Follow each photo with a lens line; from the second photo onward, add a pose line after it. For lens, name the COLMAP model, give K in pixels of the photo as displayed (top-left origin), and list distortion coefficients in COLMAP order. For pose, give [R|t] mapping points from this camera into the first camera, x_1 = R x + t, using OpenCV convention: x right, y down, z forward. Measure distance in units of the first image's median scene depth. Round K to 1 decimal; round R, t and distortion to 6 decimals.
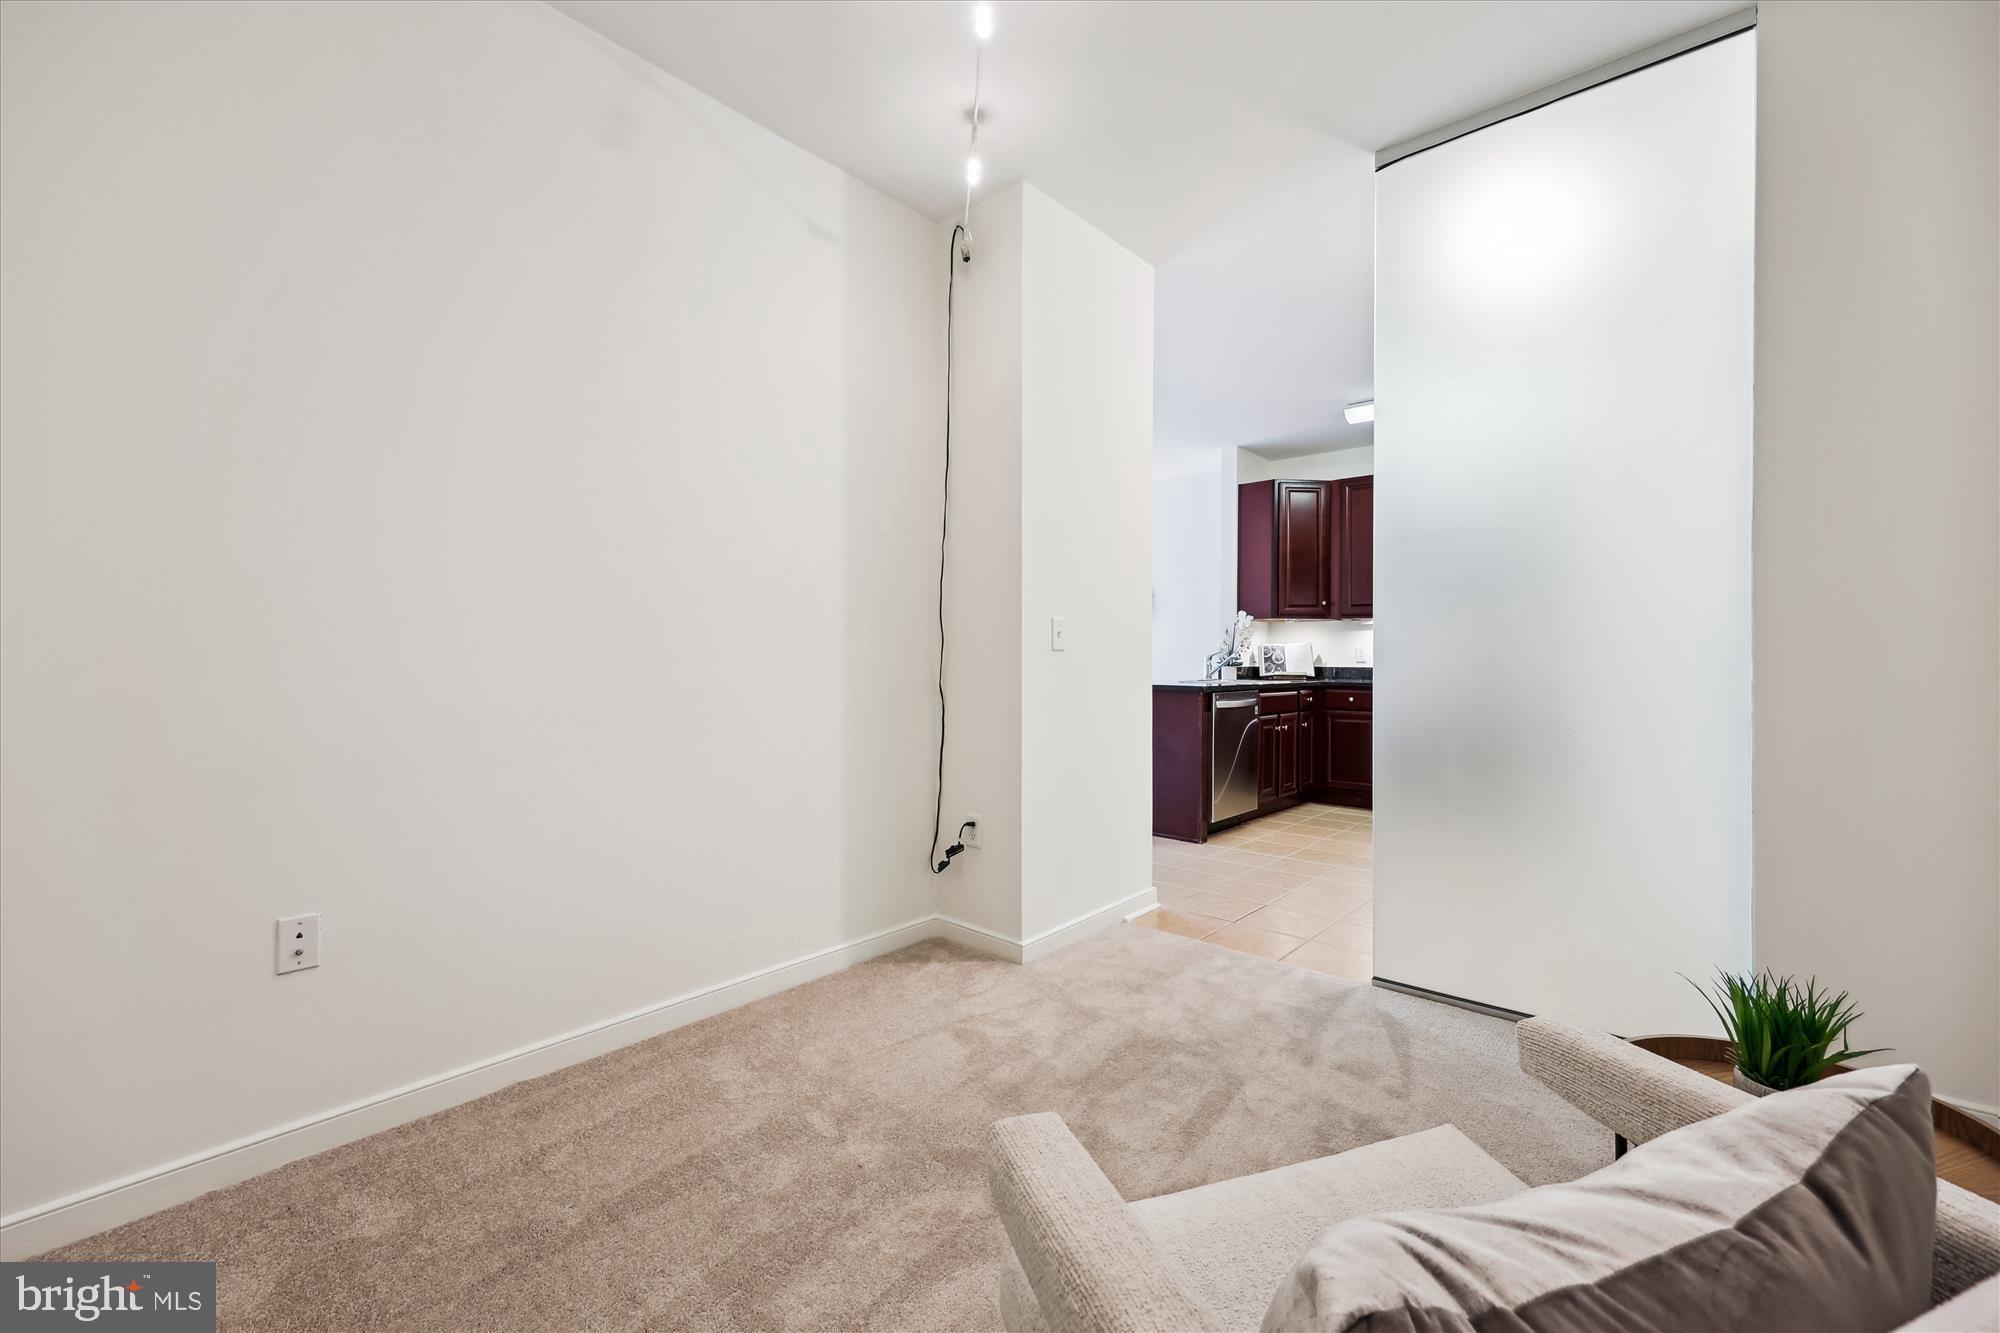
lens RADIAL K [[815.4, 0, 1010.9], [0, 815.4, 661.3], [0, 0, 1]] dist [-0.001163, 0.000904]
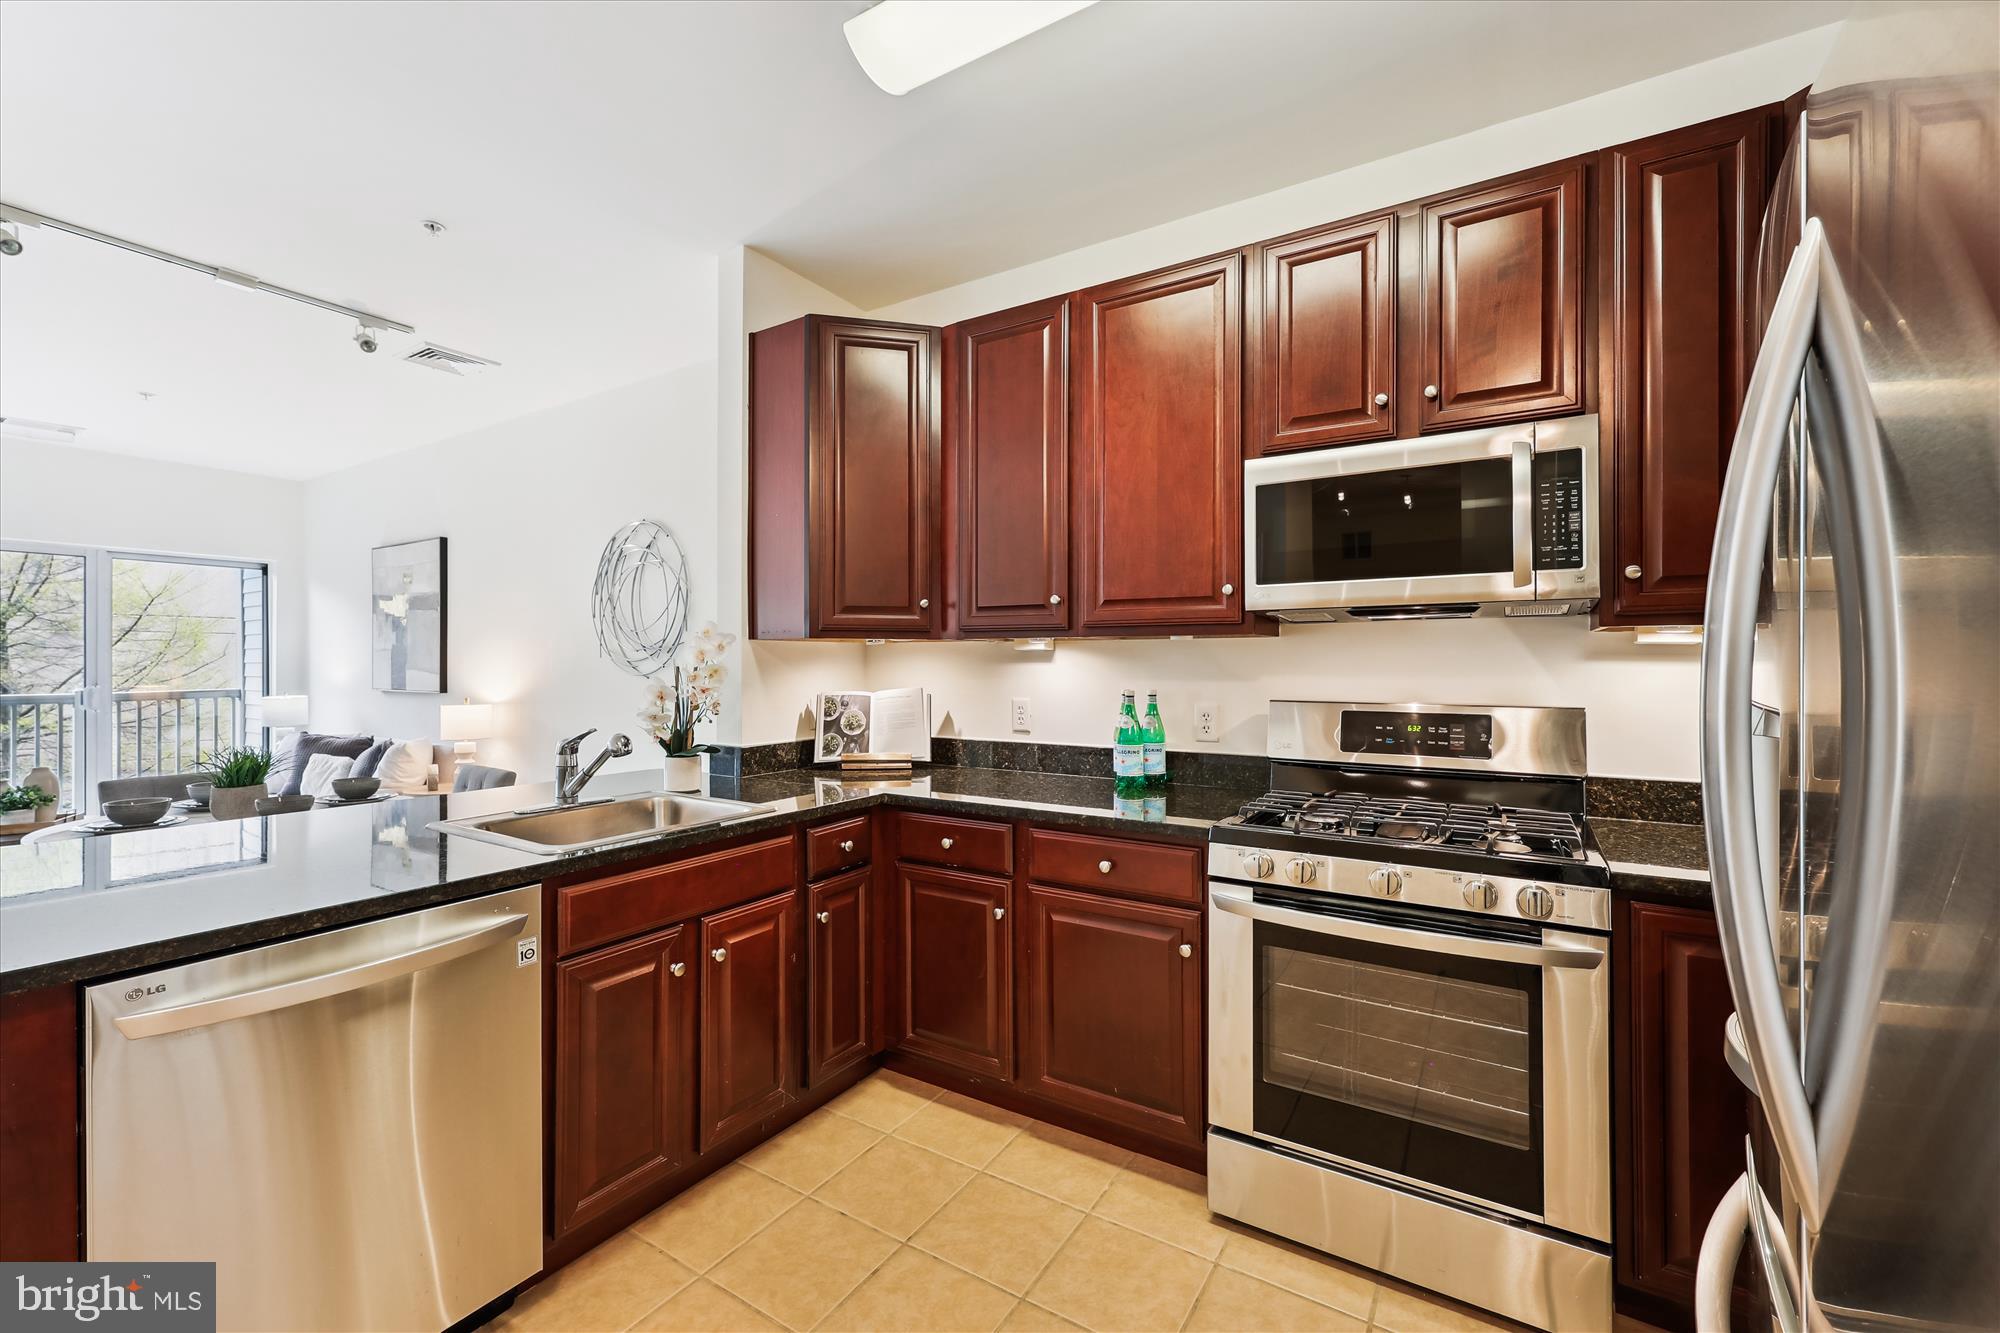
lens RADIAL K [[815.4, 0, 1003.6], [0, 815.4, 663.1], [0, 0, 1]] dist [-0.001163, 0.000904]
pose [[0.988097, -0.004295, 0.153769, 0.349839], [0.004360, 0.999990, -0.000083, -0.038086], [-0.153768, 0.000752, 0.988107, 0.546857]]
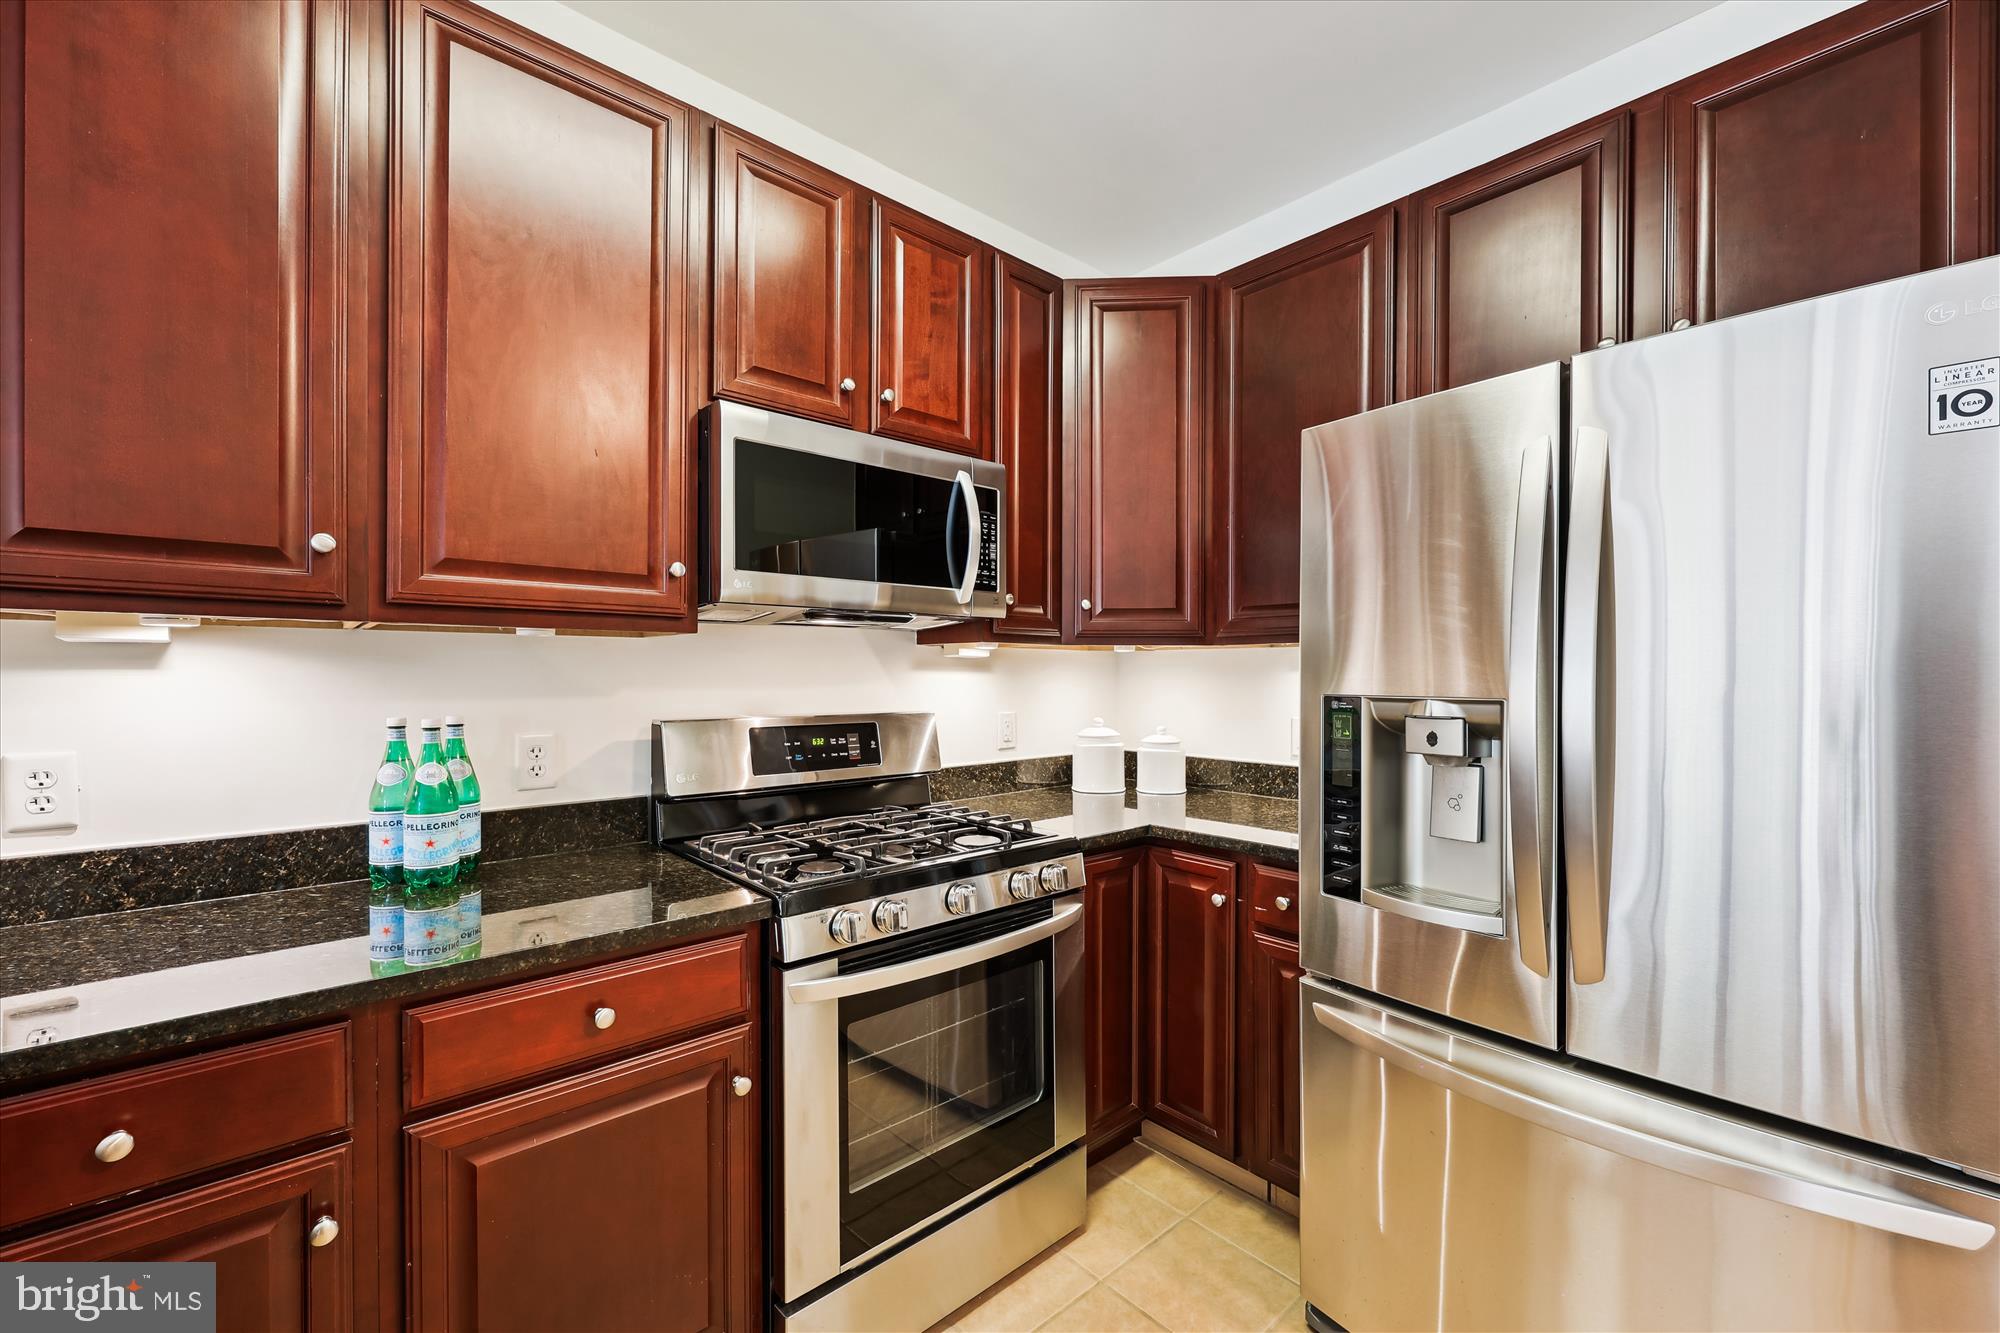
lens RADIAL K [[815.4, 0, 999.9], [0, 815.4, 675.9], [0, 0, 1]] dist [-0.001163, 0.000904]
pose [[0.126095, -0.006876, 0.991994, 0.262603], [0.000859, 0.999976, 0.006822, -0.038046], [-0.992018, -0.000008, 0.126098, 0.745760]]
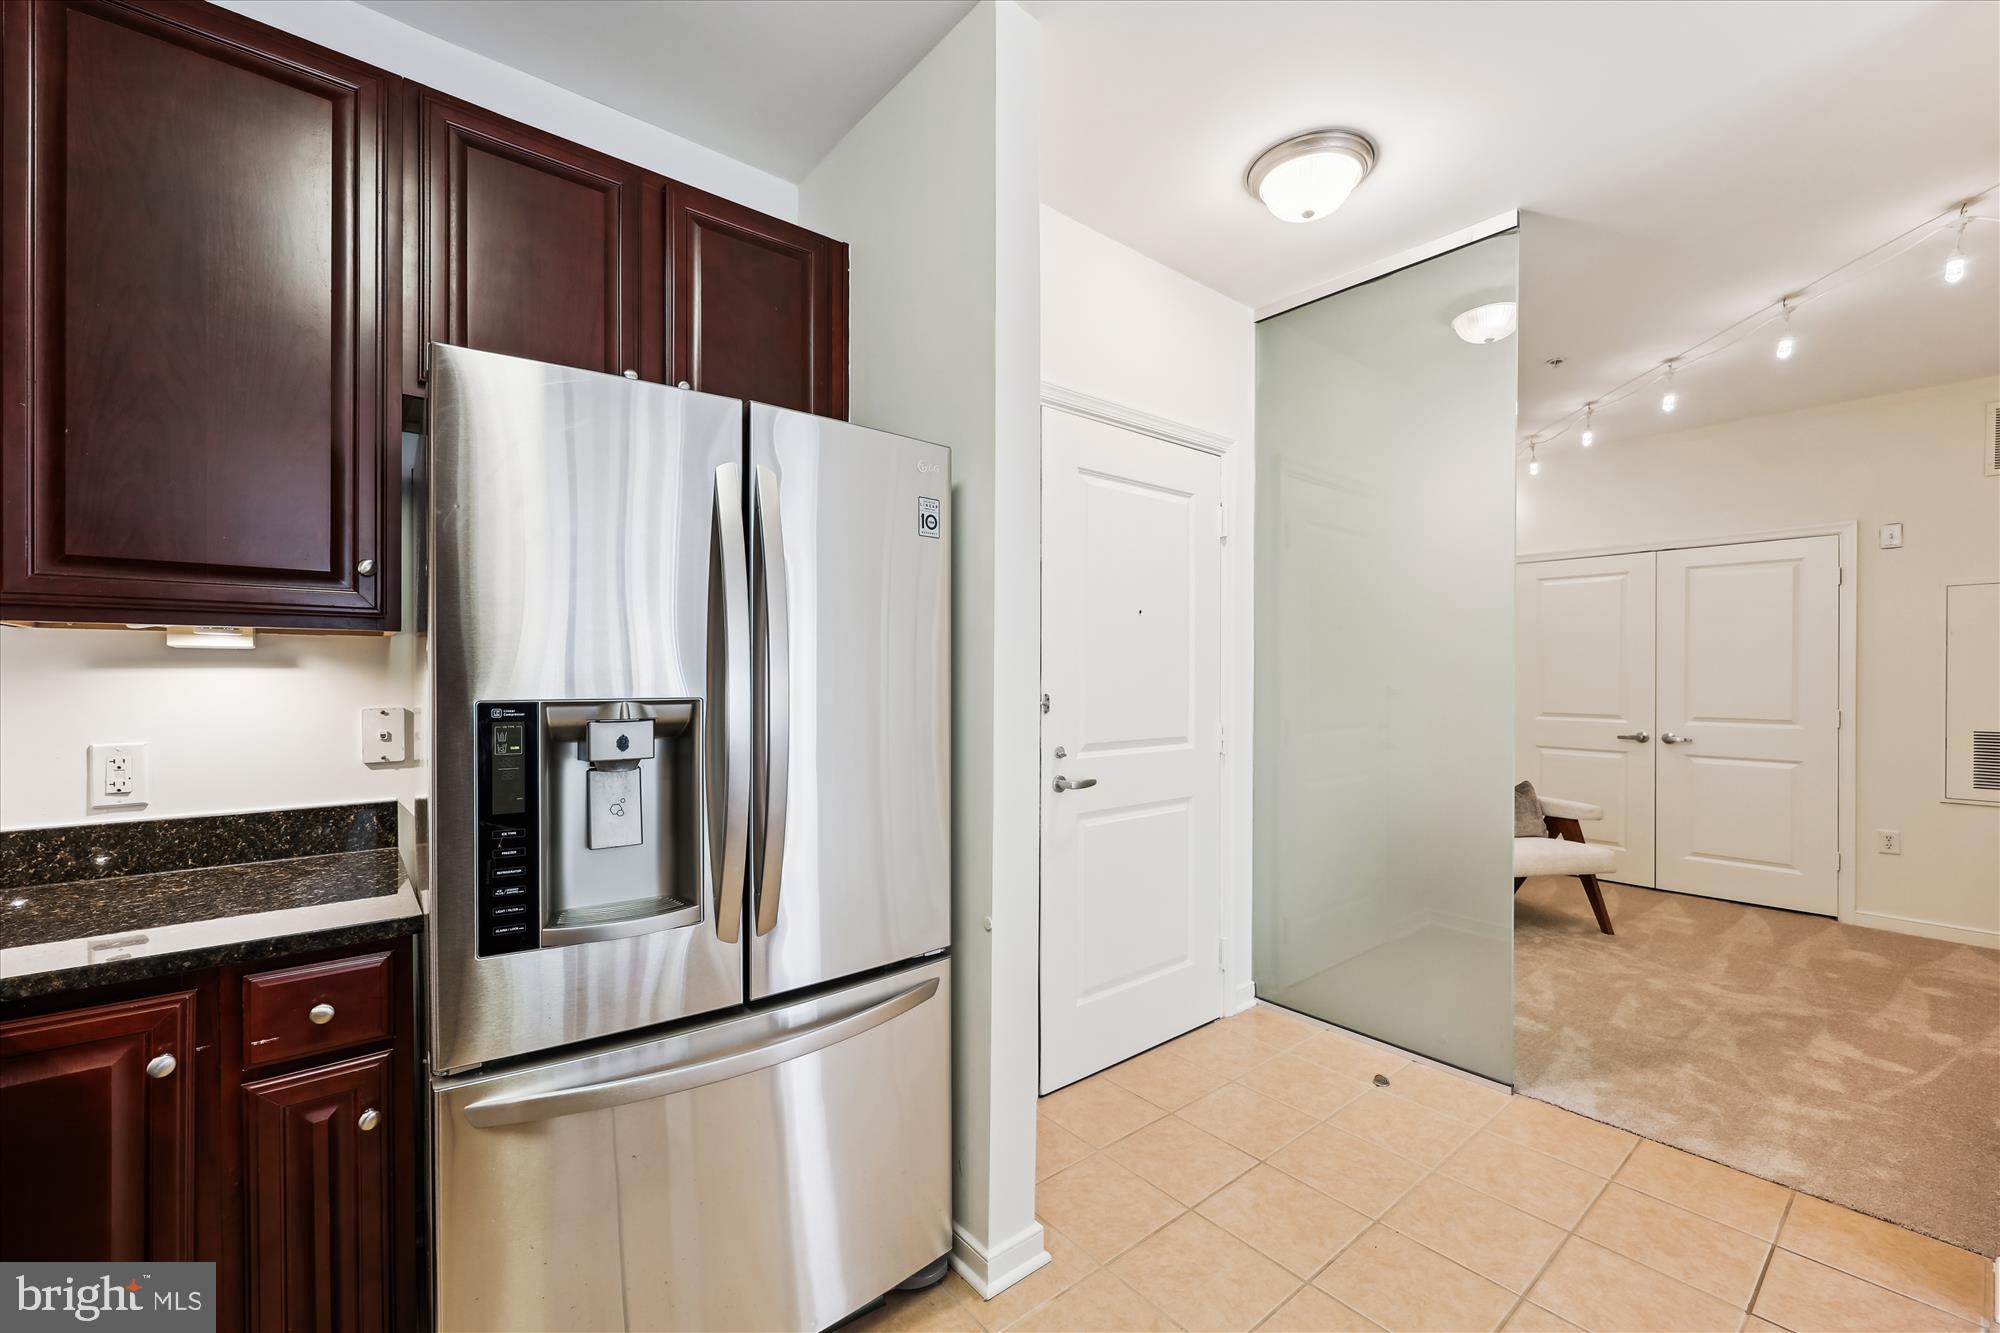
lens RADIAL K [[815.4, 0, 996.2], [0, 815.4, 677.5], [0, 0, 1]] dist [-0.001163, 0.000904]
pose [[-0.986407, -0.005883, 0.164216, 0.366841], [-0.004776, 0.999963, 0.007135, -0.038091], [-0.164252, 0.006254, -0.986399, 0.845783]]
